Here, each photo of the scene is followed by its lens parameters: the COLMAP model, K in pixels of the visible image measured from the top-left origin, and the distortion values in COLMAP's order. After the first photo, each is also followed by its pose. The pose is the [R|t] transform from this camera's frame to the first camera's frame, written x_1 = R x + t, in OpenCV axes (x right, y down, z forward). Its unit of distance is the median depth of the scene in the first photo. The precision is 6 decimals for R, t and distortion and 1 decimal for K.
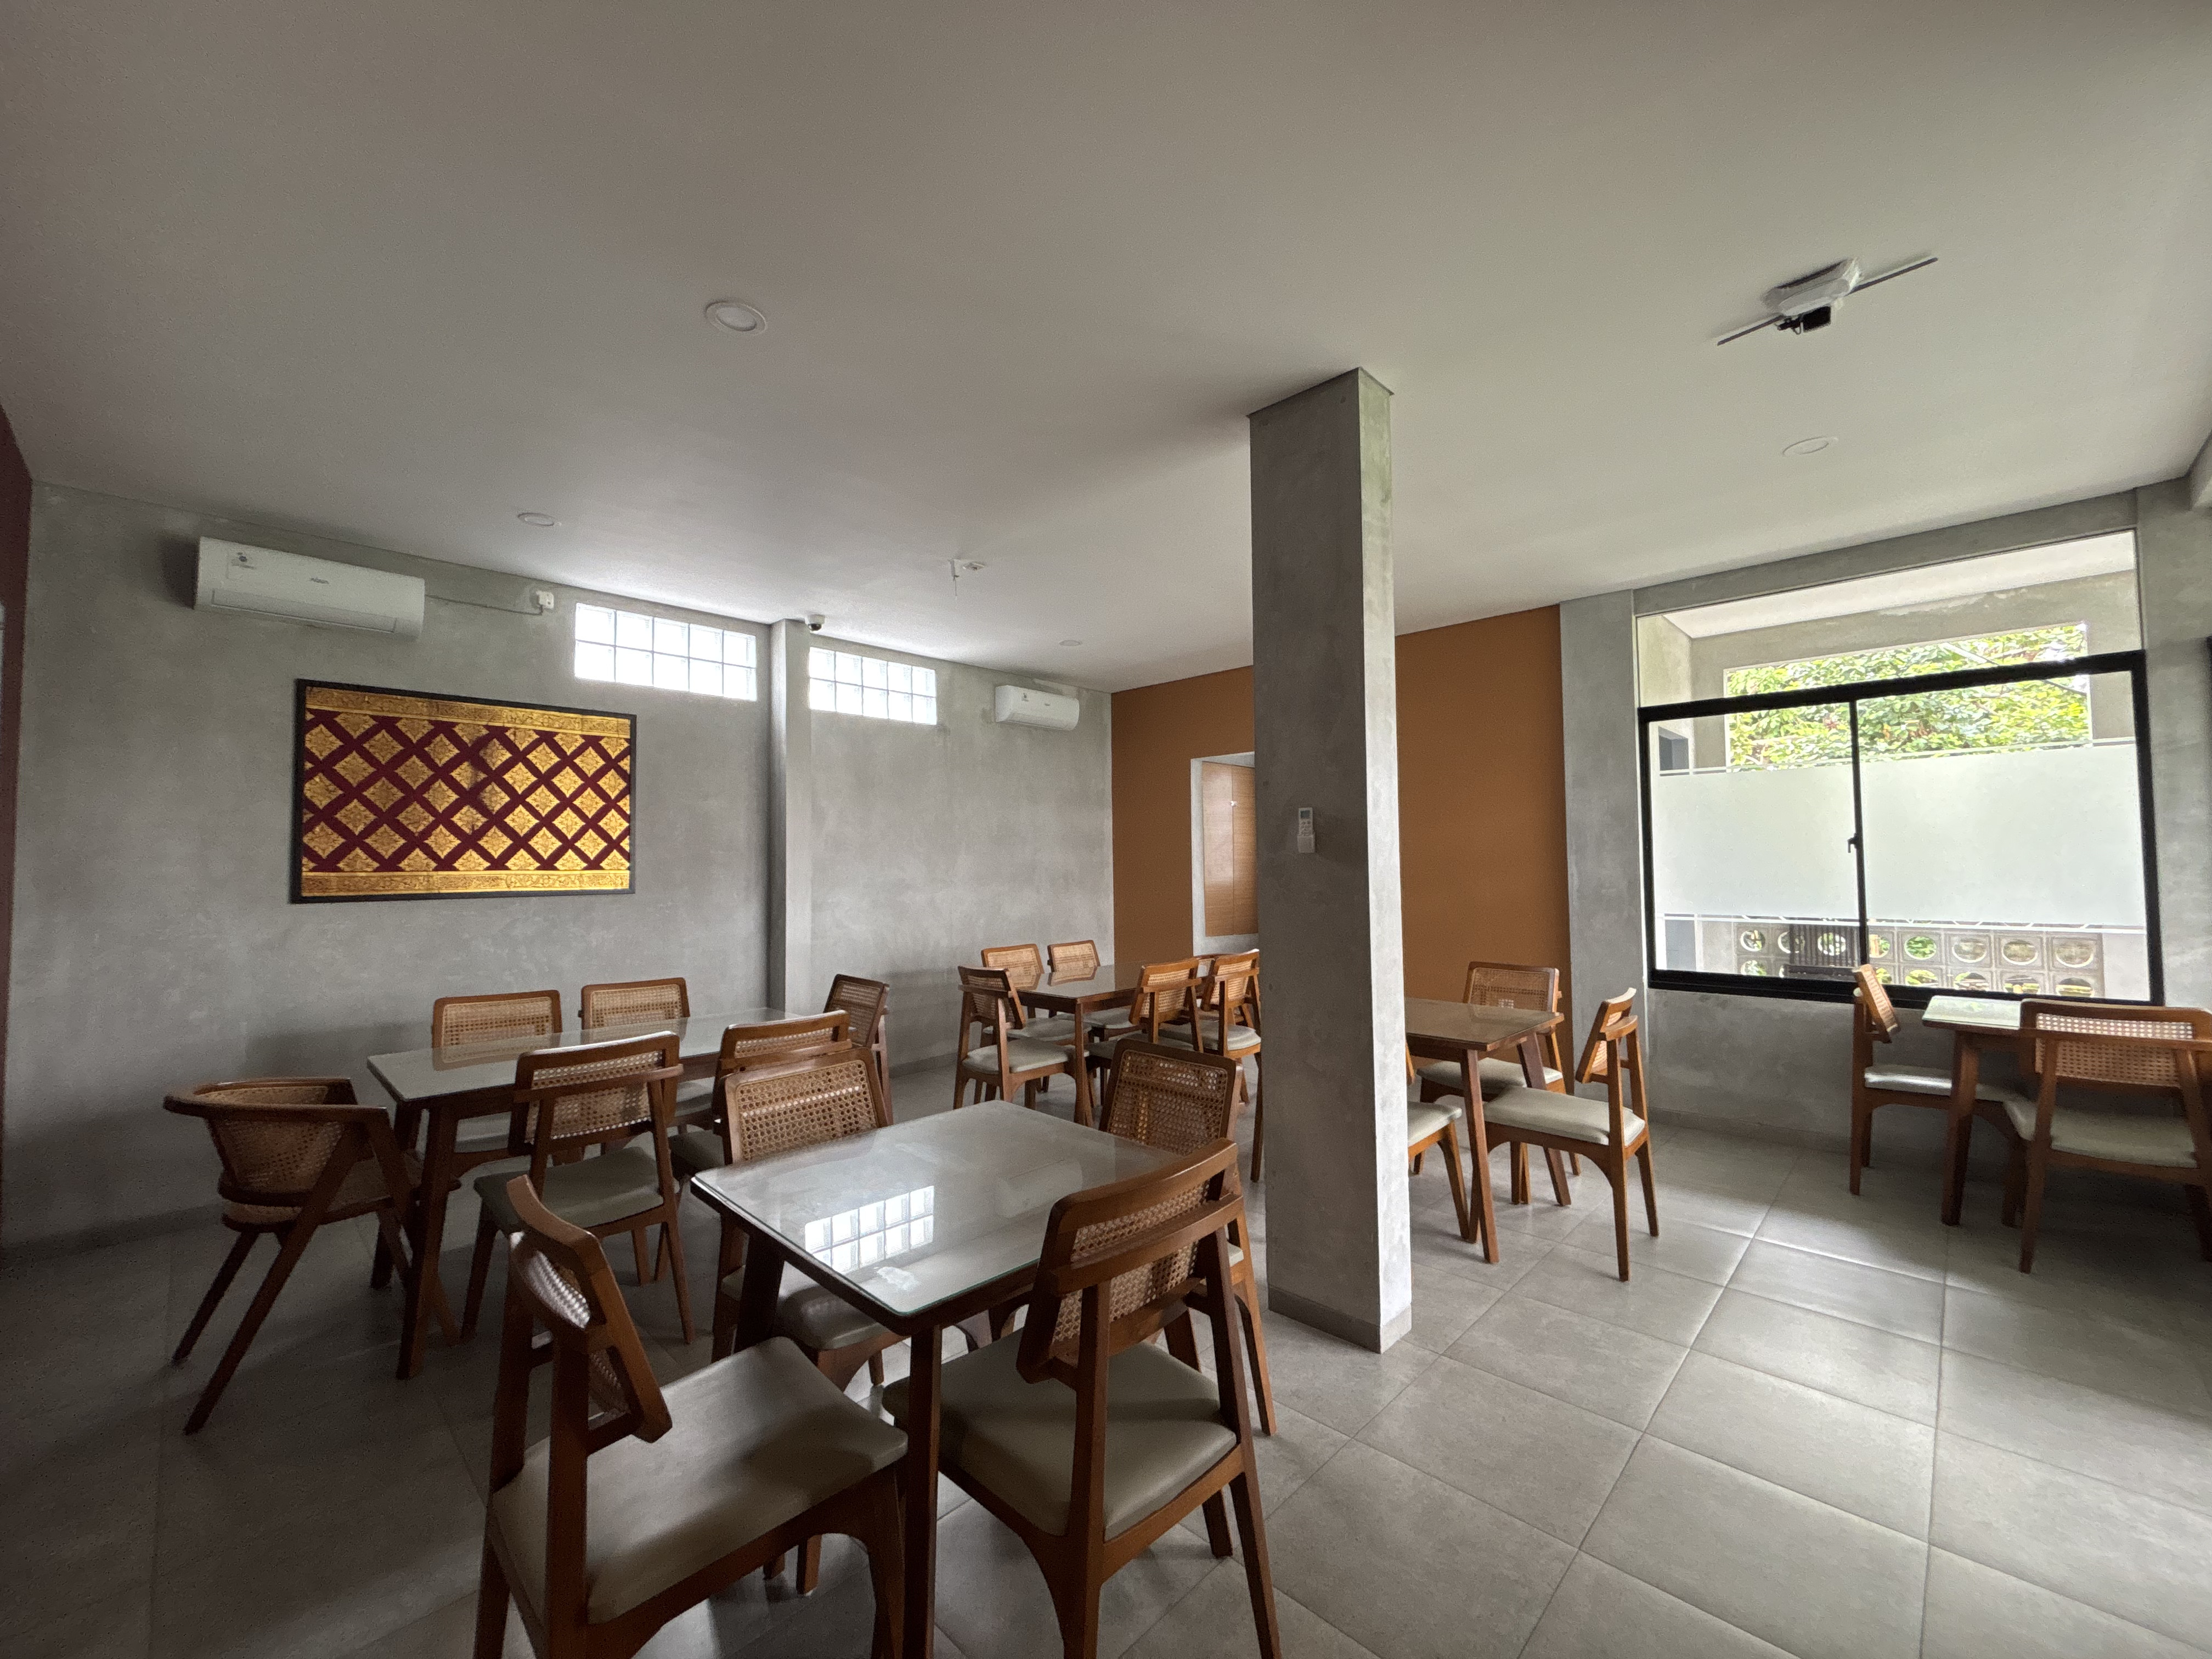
lens RADIAL K [[893.0, 0, 1101.6], [0, 893.0, 827.5], [0, 0, 1]] dist [-0.000065, 0.000313]
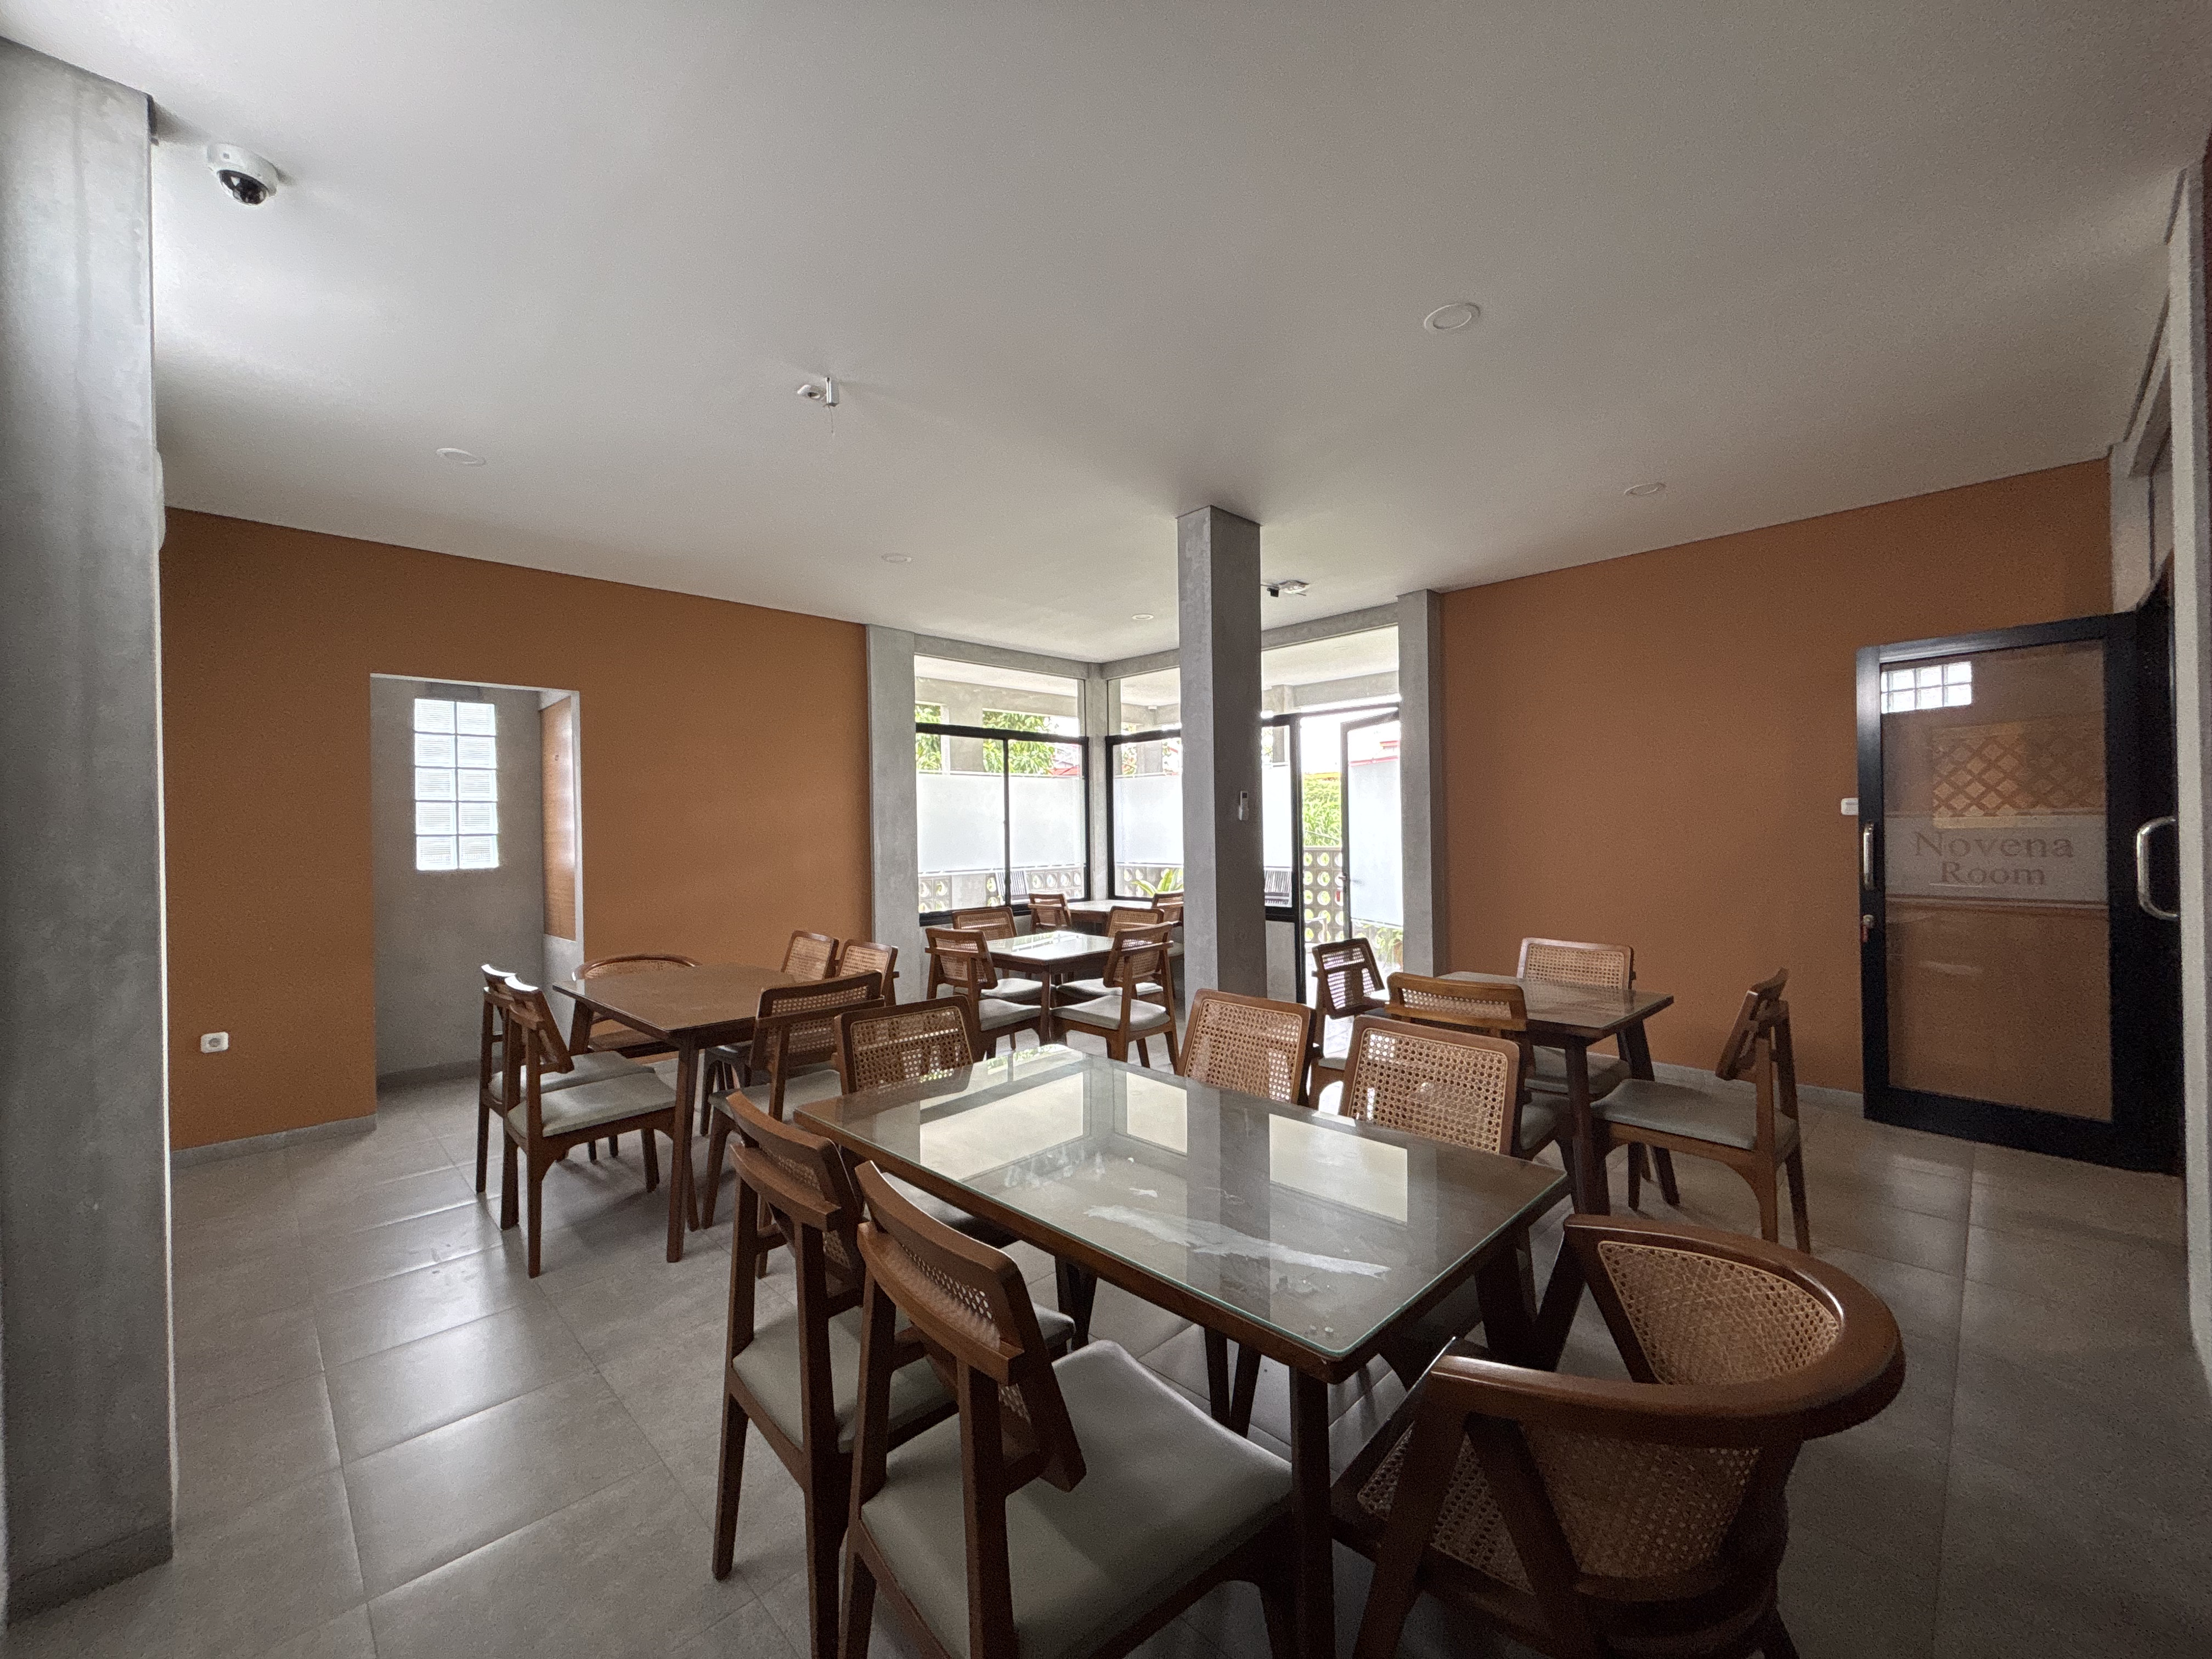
lens RADIAL K [[893.0, 0, 1101.6], [0, 893.0, 827.5], [0, 0, 1]] dist [-0.000065, 0.000313]
pose [[0.028796, 0.016667, 0.999446, -0.691298], [-0.029988, 0.999425, -0.015803, 0.037164], [-0.999135, -0.029516, 0.029279, 0.630754]]
